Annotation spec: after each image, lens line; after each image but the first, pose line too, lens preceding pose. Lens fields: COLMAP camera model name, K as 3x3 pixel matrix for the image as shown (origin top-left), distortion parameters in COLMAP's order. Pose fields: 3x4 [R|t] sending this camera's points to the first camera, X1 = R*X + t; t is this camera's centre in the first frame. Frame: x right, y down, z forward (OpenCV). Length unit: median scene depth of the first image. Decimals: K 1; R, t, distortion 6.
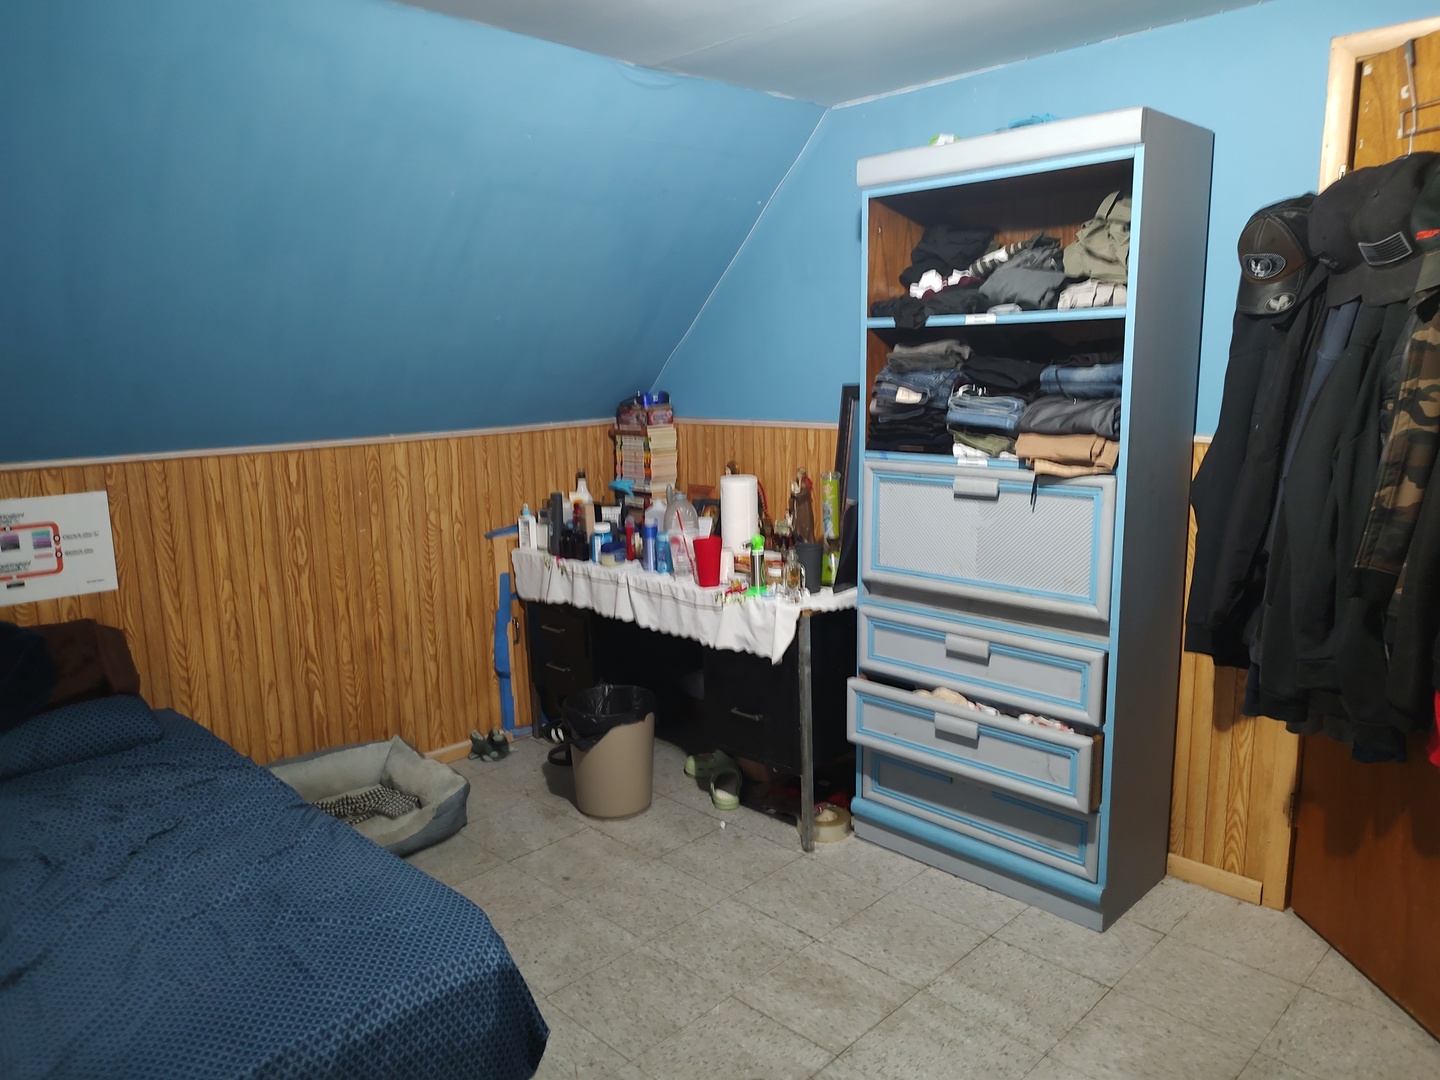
lens RADIAL K [[1027.9, 0, 709.0], [0, 1027.9, 535.5], [0, 0, 1]] dist [0.035537, -0.029366]
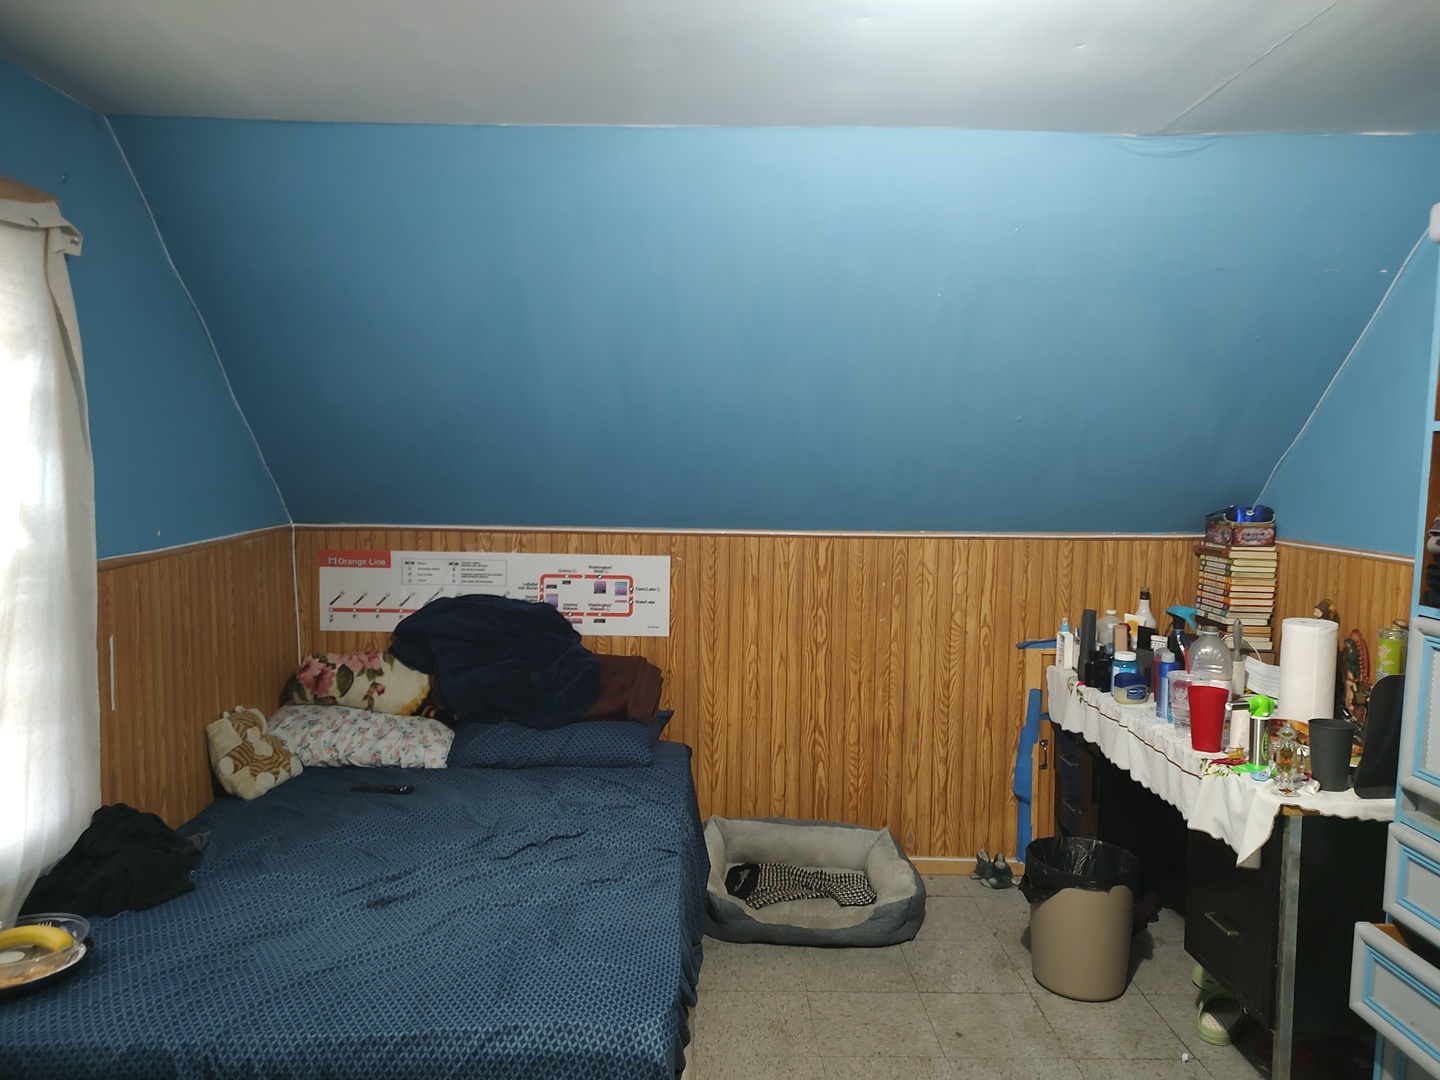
lens RADIAL K [[1027.9, 0, 708.1], [0, 1027.9, 535.0], [0, 0, 1]] dist [0.035537, -0.029366]
pose [[0.714927, 0.083487, -0.694197, 0.265306], [-0.148076, 0.988404, -0.033627, -0.029988], [0.683340, 0.126834, 0.718999, 0.137295]]
